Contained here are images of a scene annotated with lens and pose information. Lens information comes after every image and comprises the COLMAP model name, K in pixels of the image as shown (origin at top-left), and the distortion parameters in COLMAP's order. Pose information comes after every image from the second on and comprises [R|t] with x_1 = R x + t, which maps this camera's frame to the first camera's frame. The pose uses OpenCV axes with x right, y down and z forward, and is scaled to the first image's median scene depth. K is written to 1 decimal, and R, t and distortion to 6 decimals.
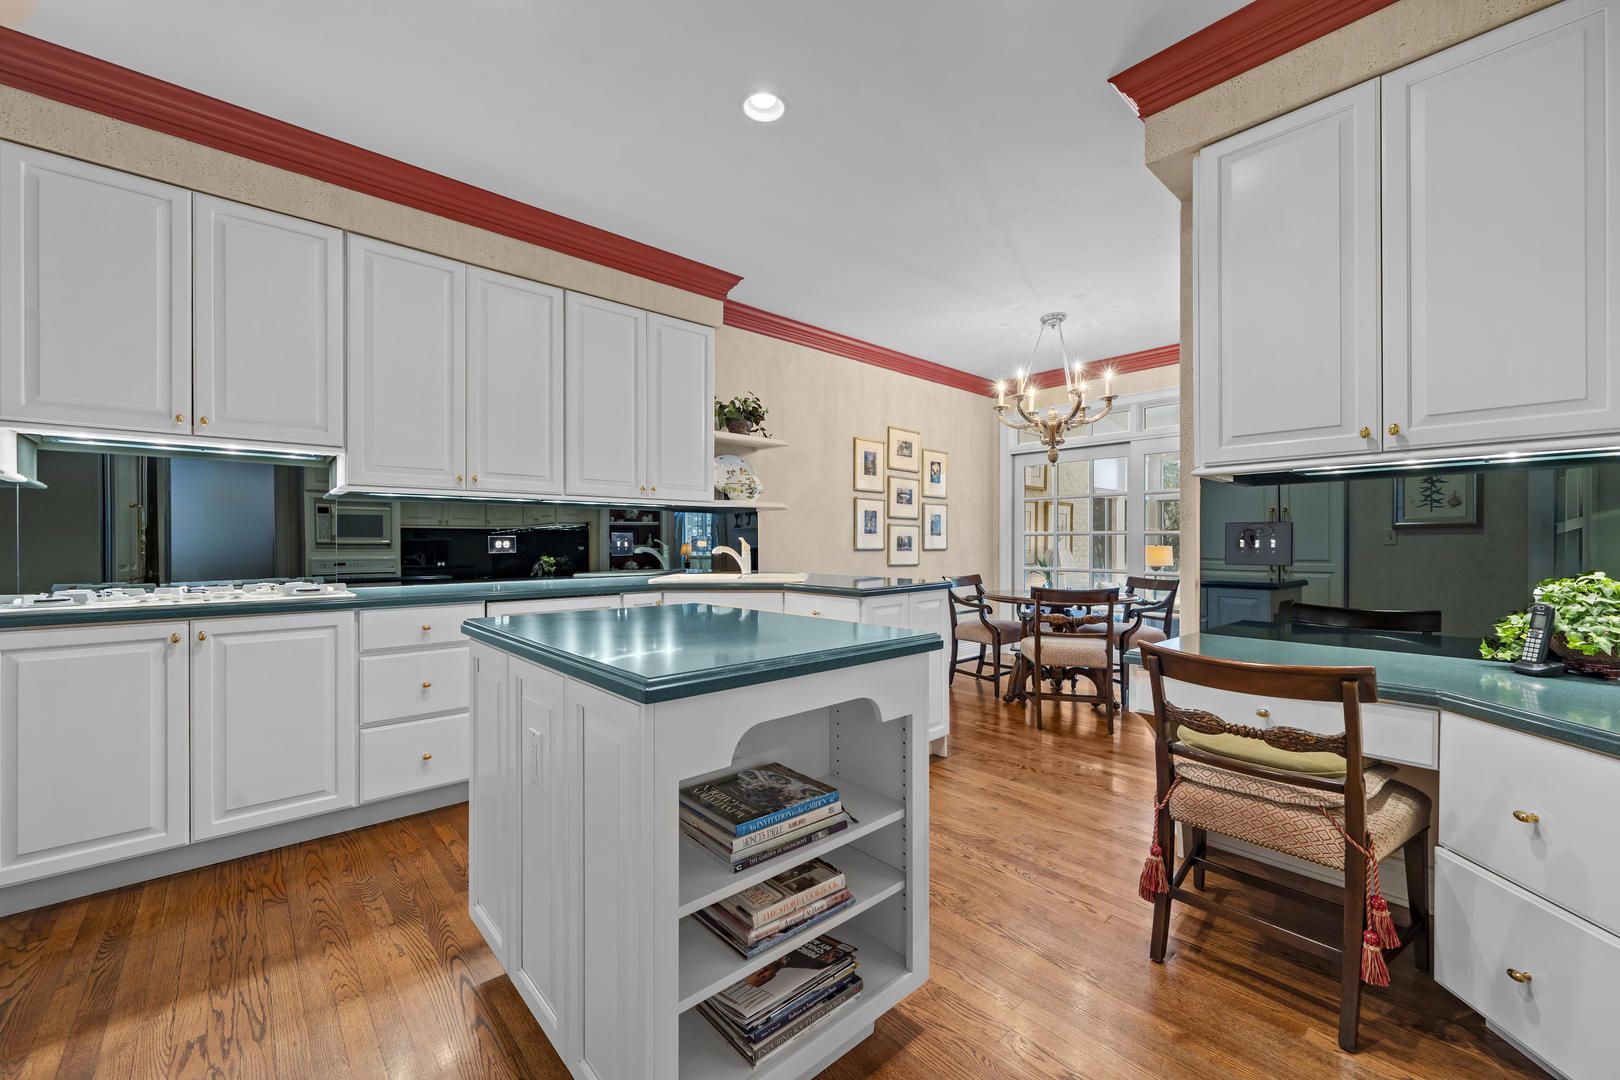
lens RADIAL K [[645.1, 0, 810.0], [0, 645.1, 540.0], [0, 0, 1]] dist [0.001814, 0.000078]
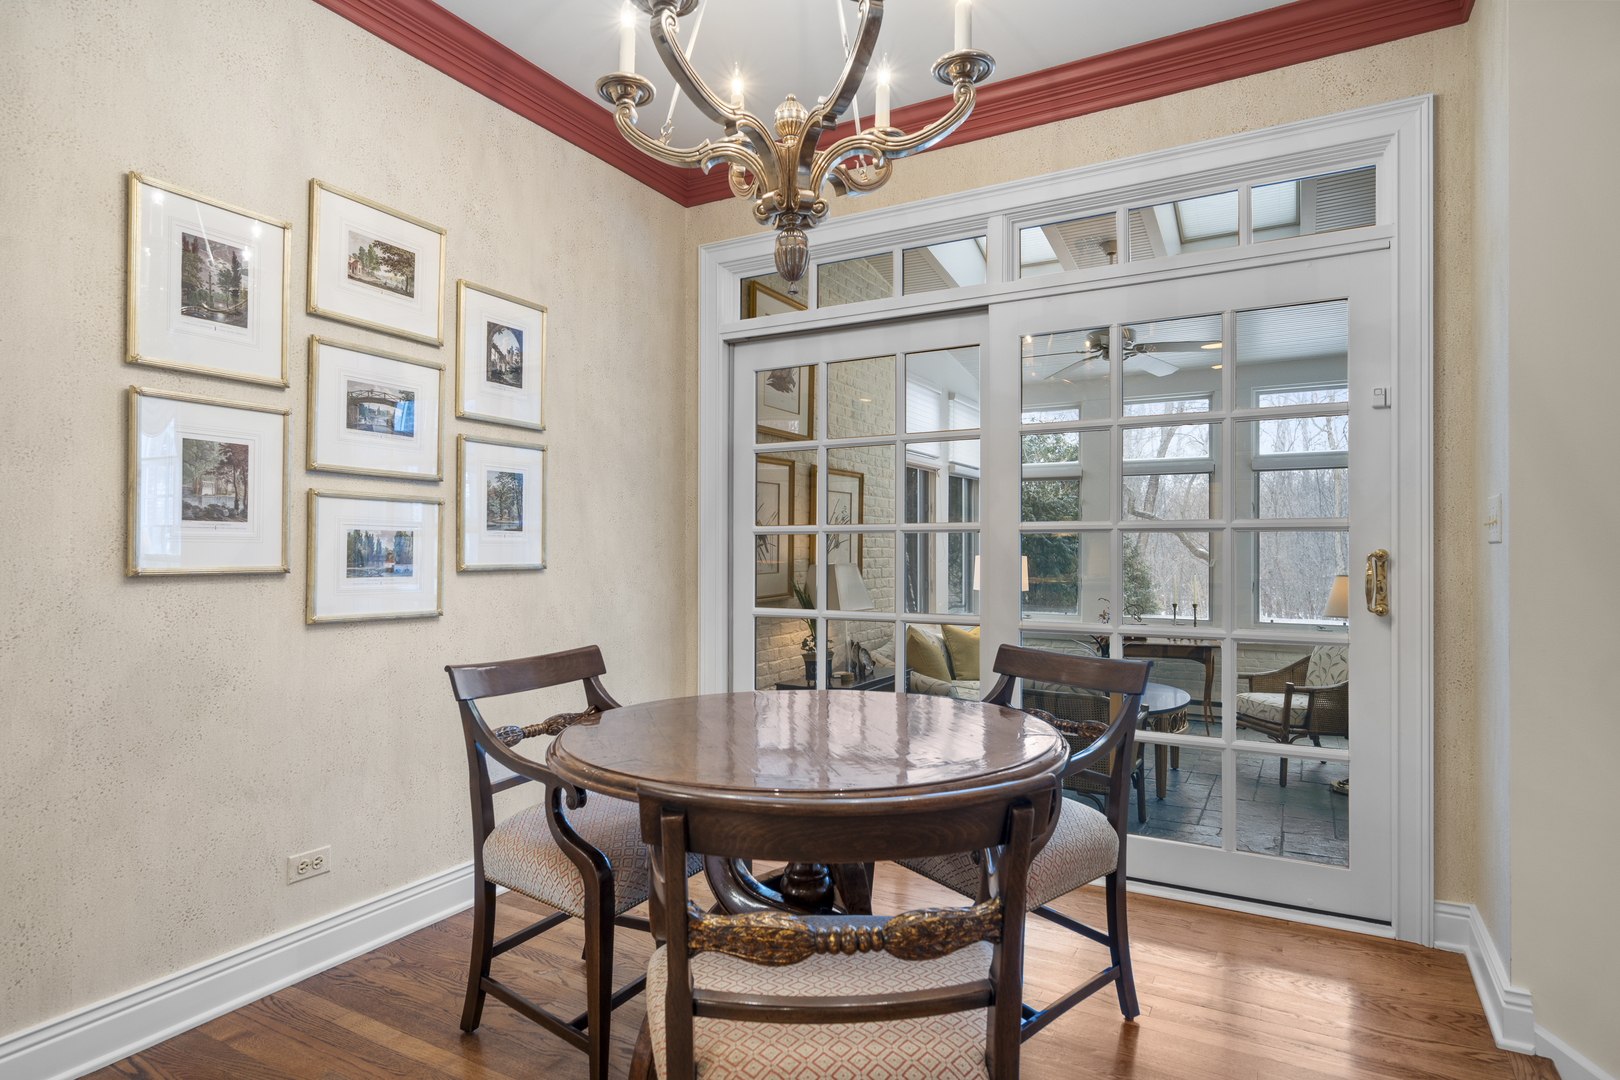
lens RADIAL K [[873.2, 0, 810.0], [0, 873.2, 540.0], [0, 0, 1]] dist [-0.001597, -0.000420]
pose [[0.948713, 0.001765, 0.316134, 0.211096], [0.000691, 0.999970, -0.007656, 0.002173], [-0.316138, 0.007482, 0.948684, 0.505573]]
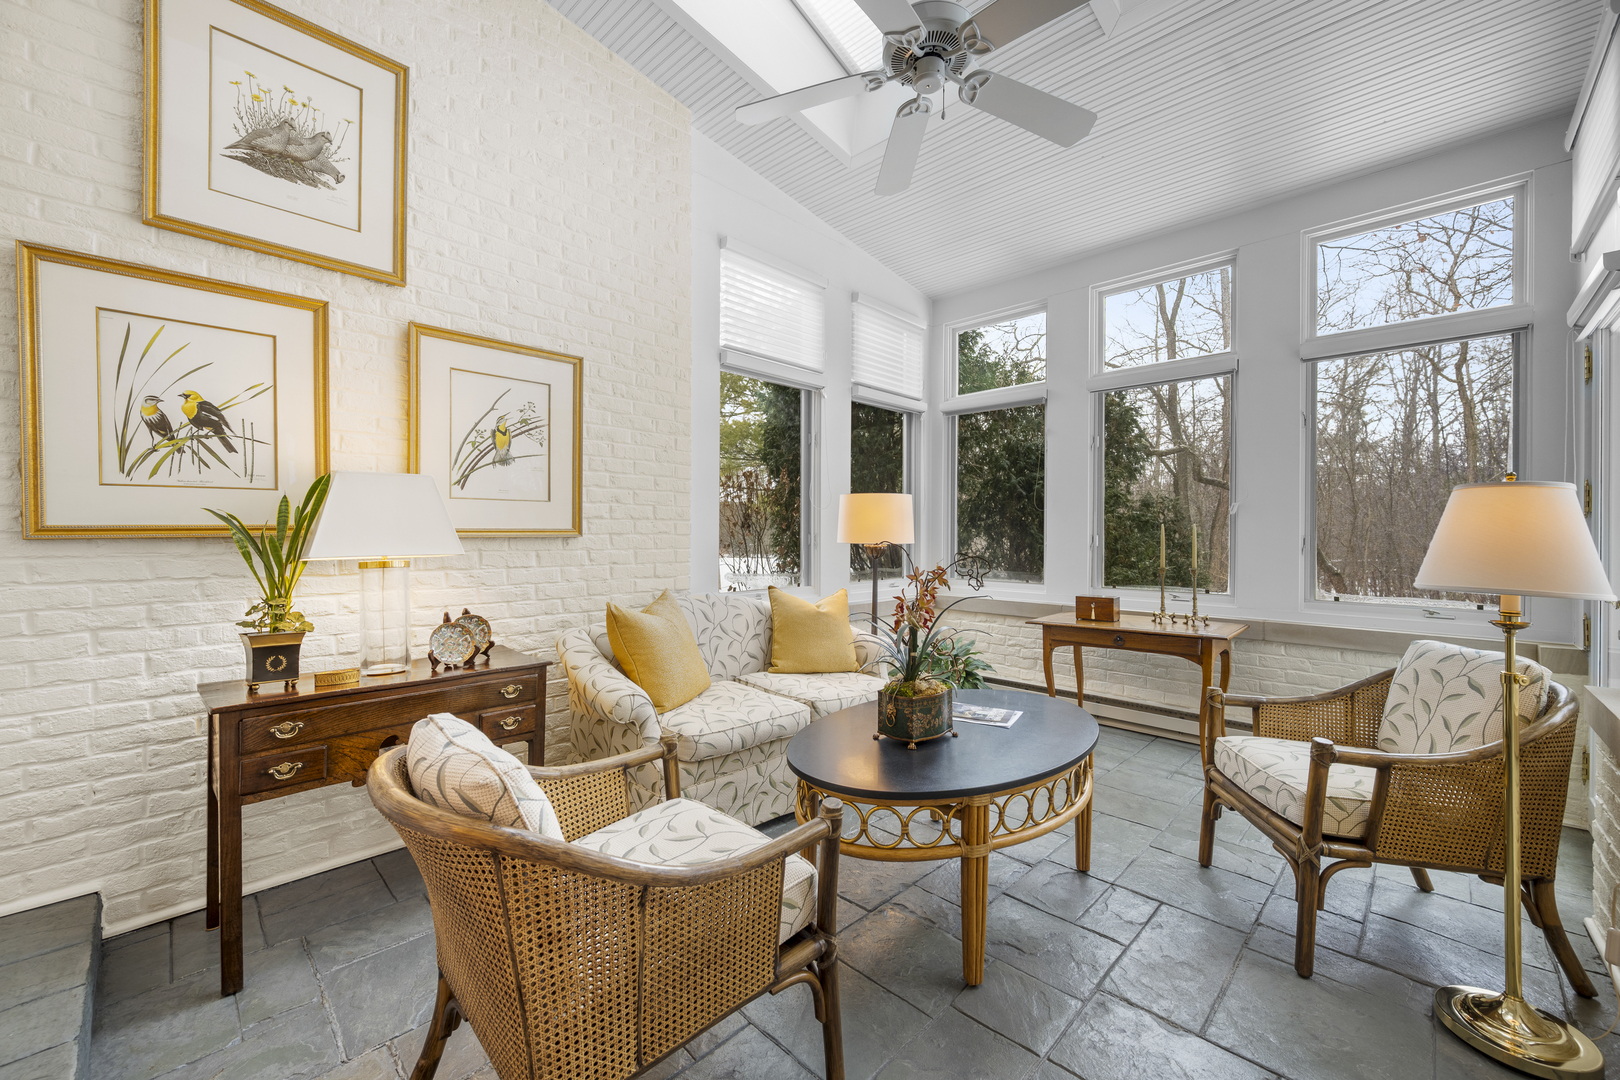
lens RADIAL K [[645.1, 0, 810.0], [0, 645.1, 540.0], [0, 0, 1]] dist [0.001814, 0.000078]
pose [[0.997823, 0.000399, 0.065944, 0.718864], [-0.000807, 0.999981, 0.006158, 0.052137], [-0.065941, -0.006198, 0.997804, 0.932749]]
